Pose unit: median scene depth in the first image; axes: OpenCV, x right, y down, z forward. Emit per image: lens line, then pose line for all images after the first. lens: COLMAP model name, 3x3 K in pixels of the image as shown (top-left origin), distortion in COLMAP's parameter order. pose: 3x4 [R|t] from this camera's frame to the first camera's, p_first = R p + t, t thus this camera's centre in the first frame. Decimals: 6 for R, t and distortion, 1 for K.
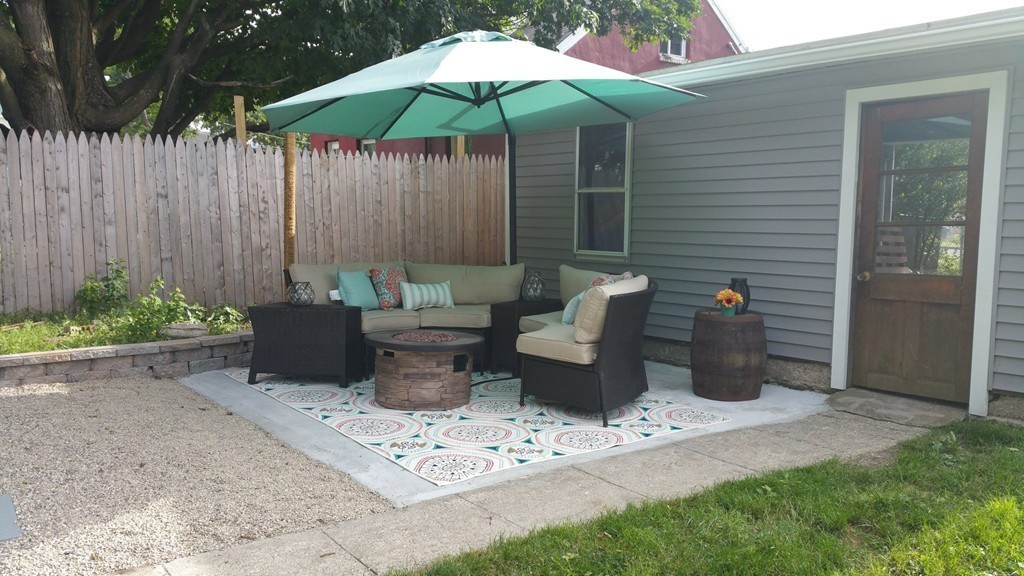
lens RADIAL K [[807.1, 0, 512.0], [0, 807.1, 288.0], [0, 0, 1]] dist [0.211653, -0.331111]
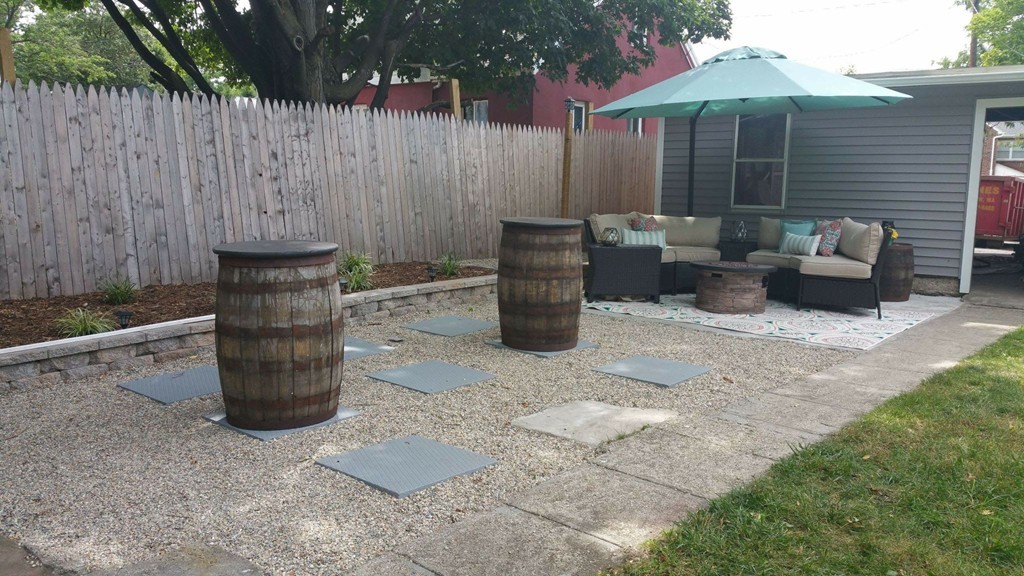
lens RADIAL K [[807.1, 0, 512.0], [0, 807.1, 288.0], [0, 0, 1]] dist [0.211653, -0.331111]
pose [[0.965038, -0.023555, 0.261048, -0.654585], [0.011937, 0.998870, 0.046002, 0.024105], [-0.261837, -0.041278, 0.964229, -0.221124]]
